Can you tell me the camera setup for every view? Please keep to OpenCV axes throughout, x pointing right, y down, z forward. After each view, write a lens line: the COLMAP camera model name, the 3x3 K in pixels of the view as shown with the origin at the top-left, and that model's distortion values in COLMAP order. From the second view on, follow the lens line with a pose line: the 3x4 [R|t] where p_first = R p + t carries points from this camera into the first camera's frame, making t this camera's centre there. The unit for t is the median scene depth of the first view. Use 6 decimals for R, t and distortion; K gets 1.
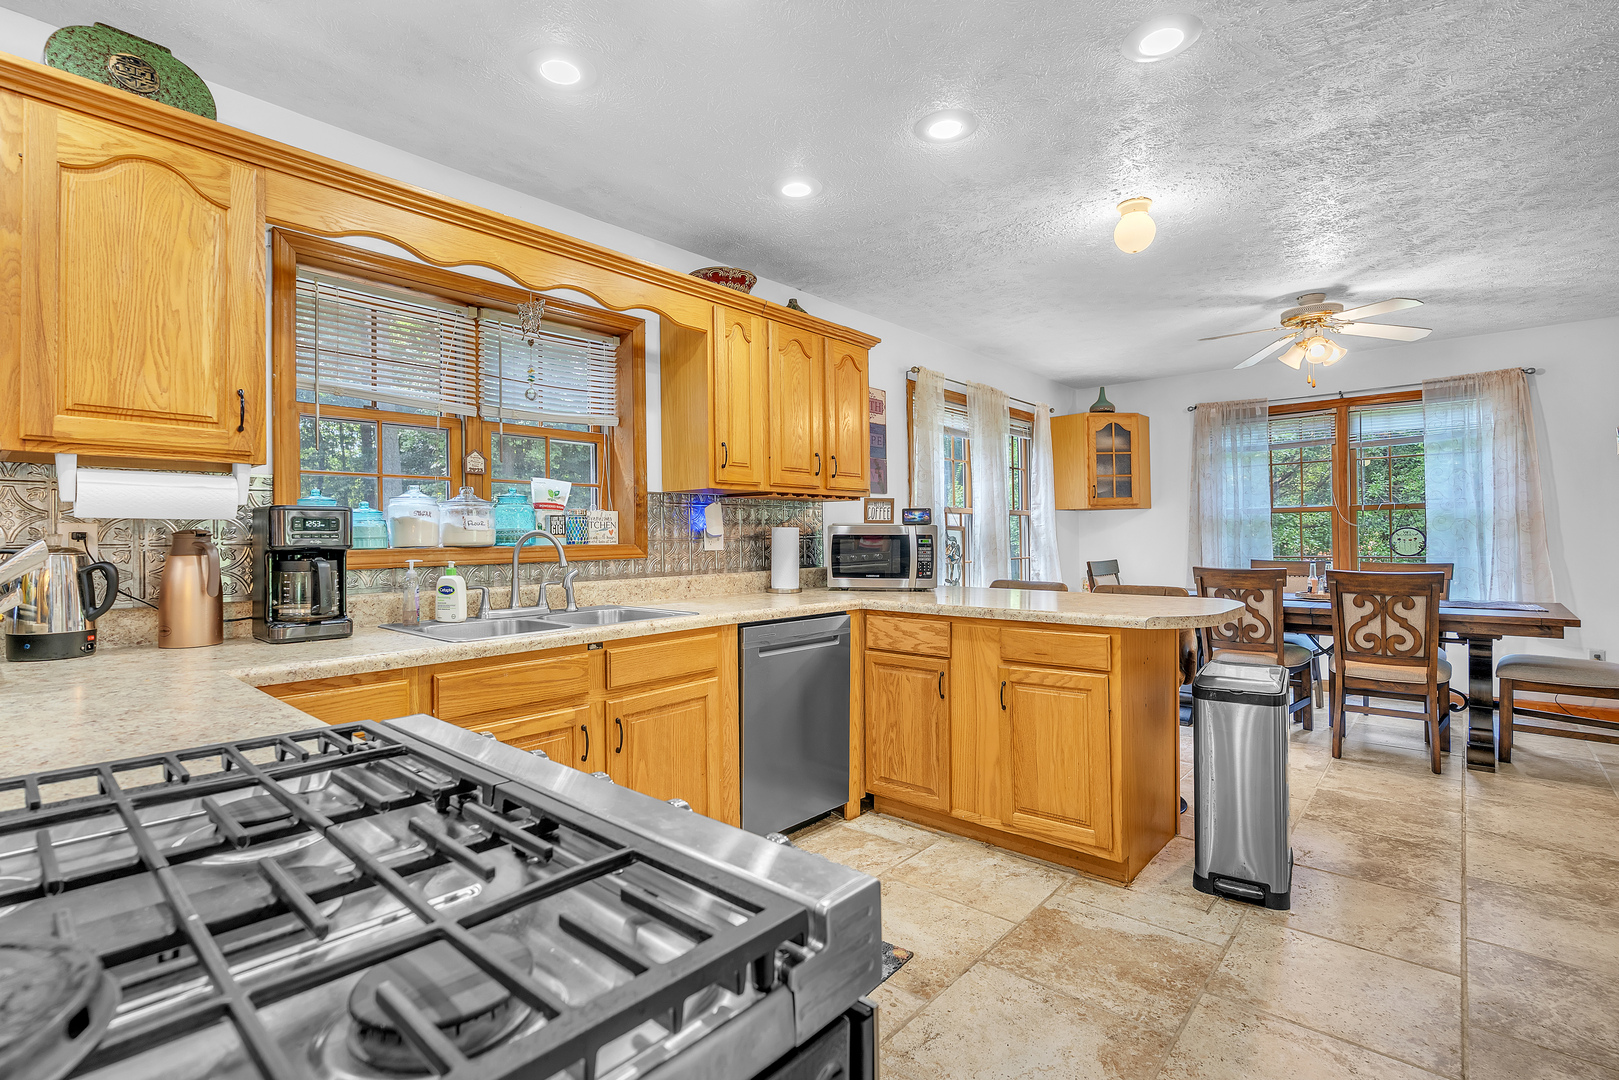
lens RADIAL K [[755.3, 0, 796.9], [0, 755.3, 533.1], [0, 0, 1]] dist [0.003268, 0.000753]
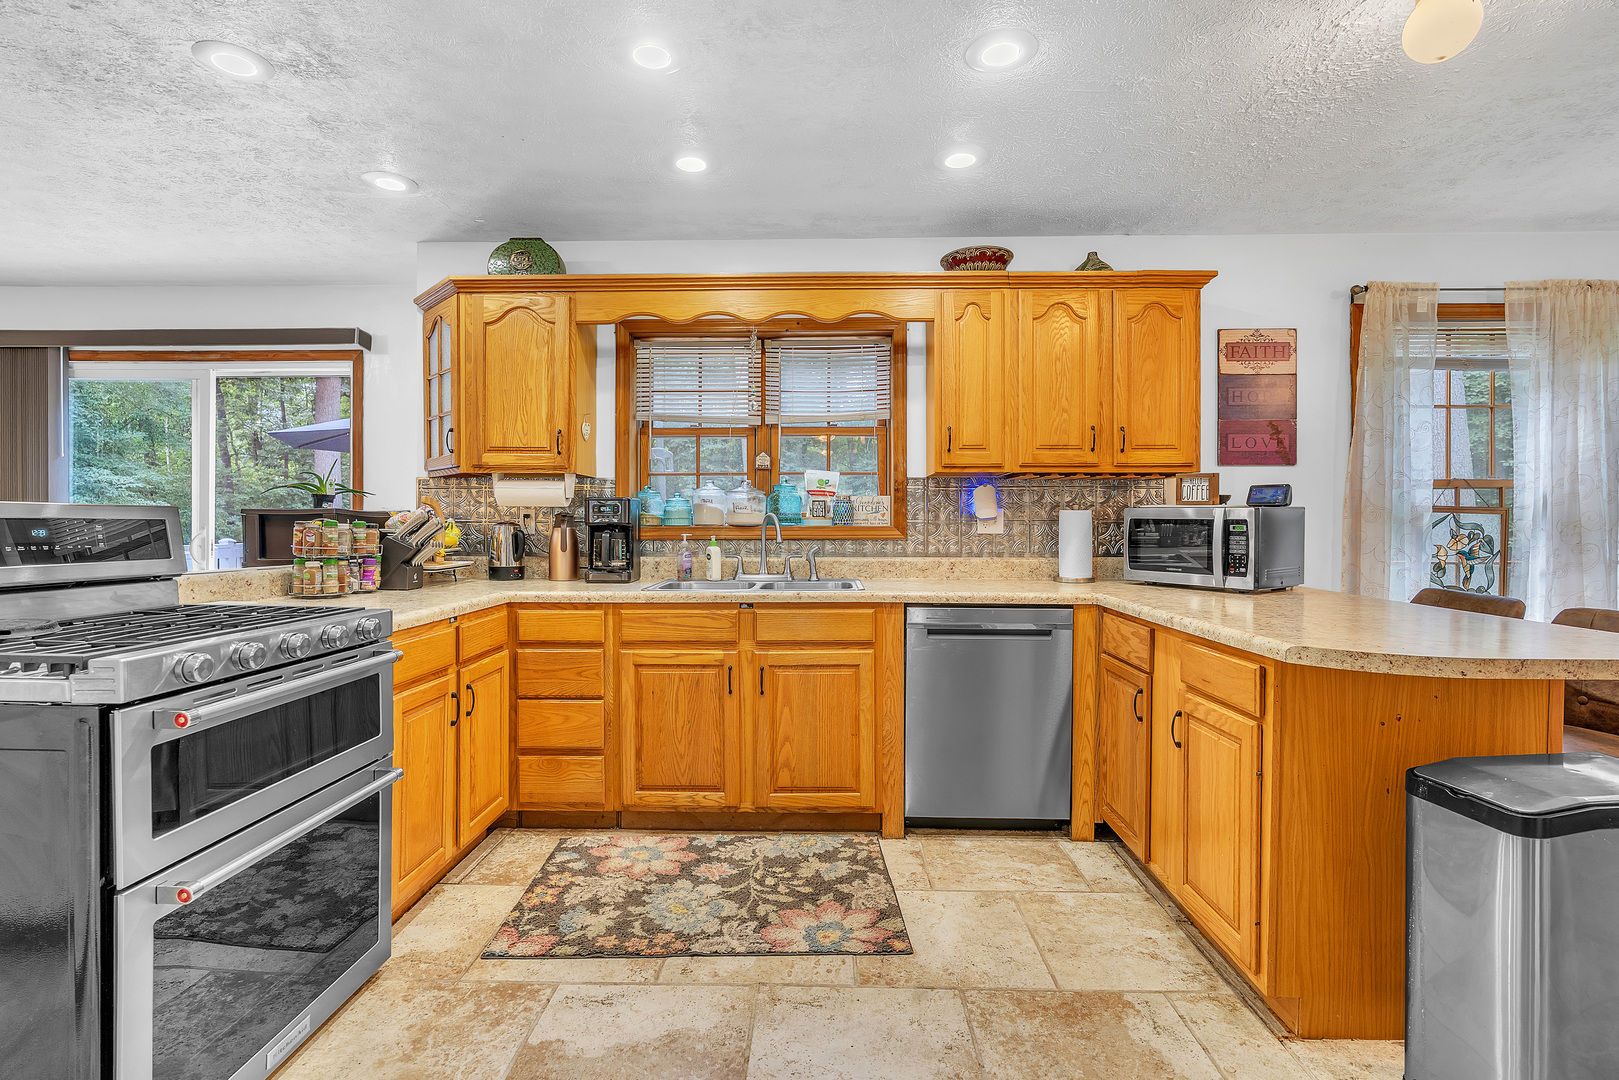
lens RADIAL K [[755.3, 0, 796.7], [0, 755.3, 533.6], [0, 0, 1]] dist [0.003268, 0.000753]
pose [[0.647001, 0.021633, -0.762182, 0.458664], [-0.003557, 0.999672, 0.025354, -0.001389], [0.762481, -0.013693, 0.646866, 0.159168]]
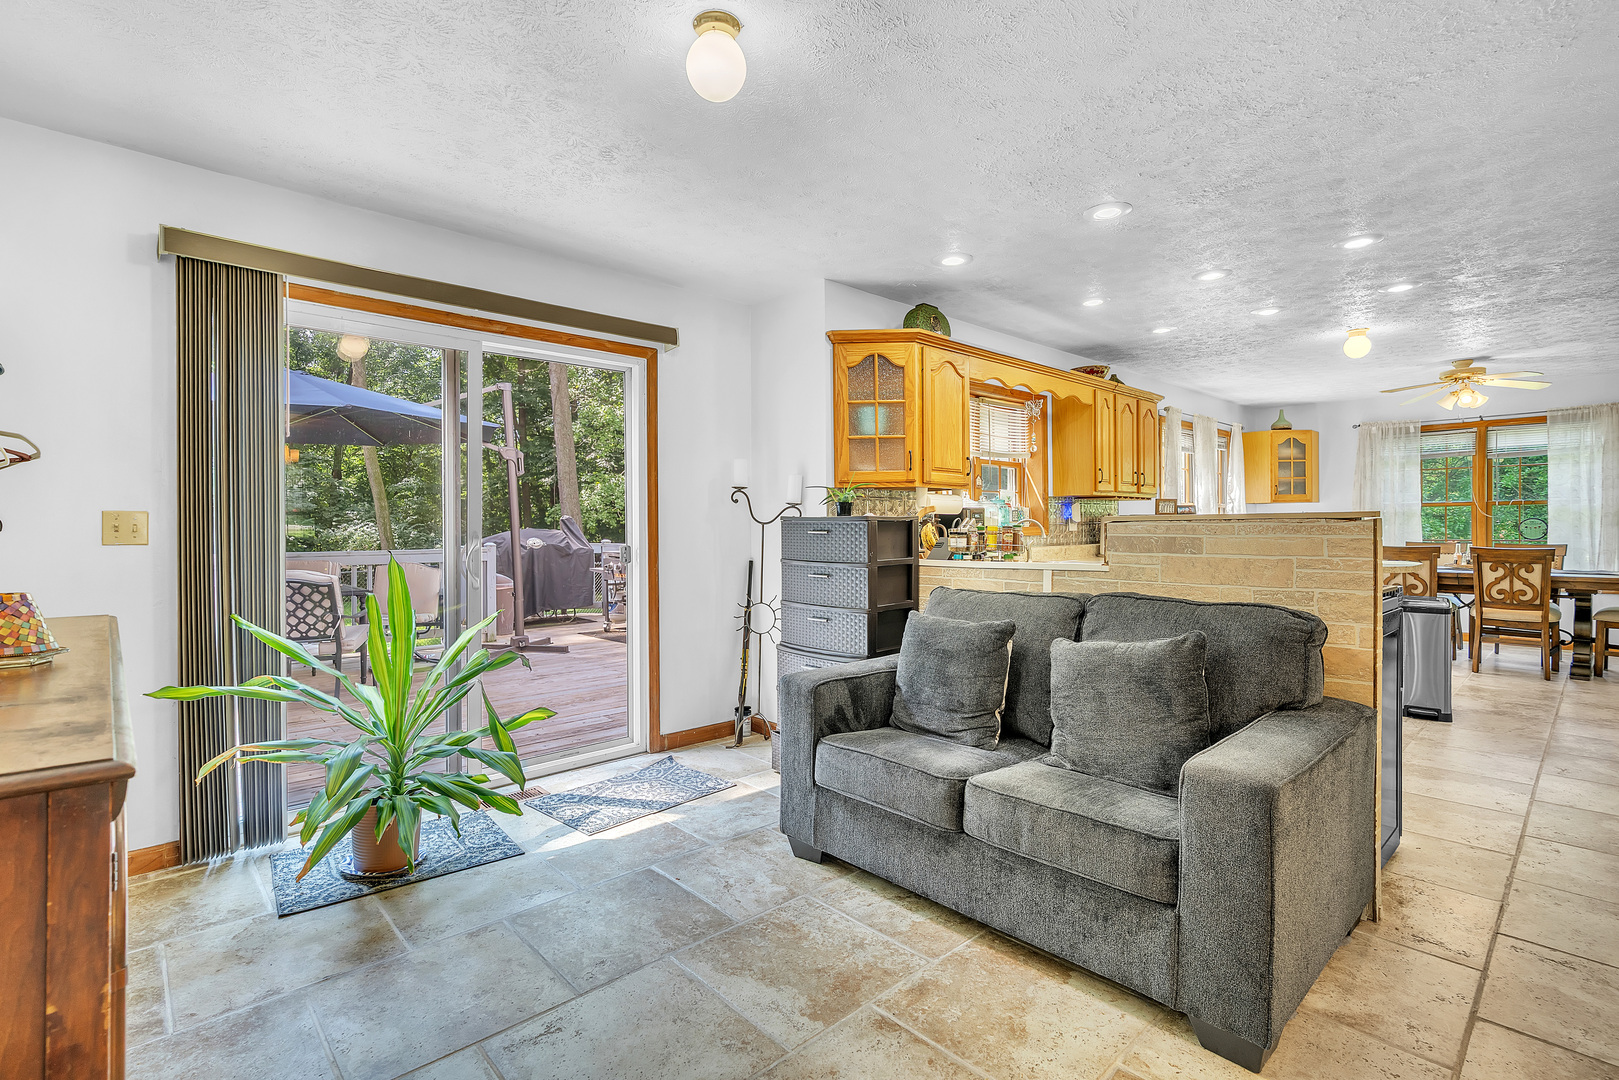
lens RADIAL K [[755.3, 0, 802.1], [0, 755.3, 530.0], [0, 0, 1]] dist [0.003268, 0.000753]
pose [[0.995154, 0.006454, -0.098119, -0.517758], [-0.005149, 0.999895, 0.013557, 0.002106], [0.098196, -0.012986, 0.995082, -0.684921]]
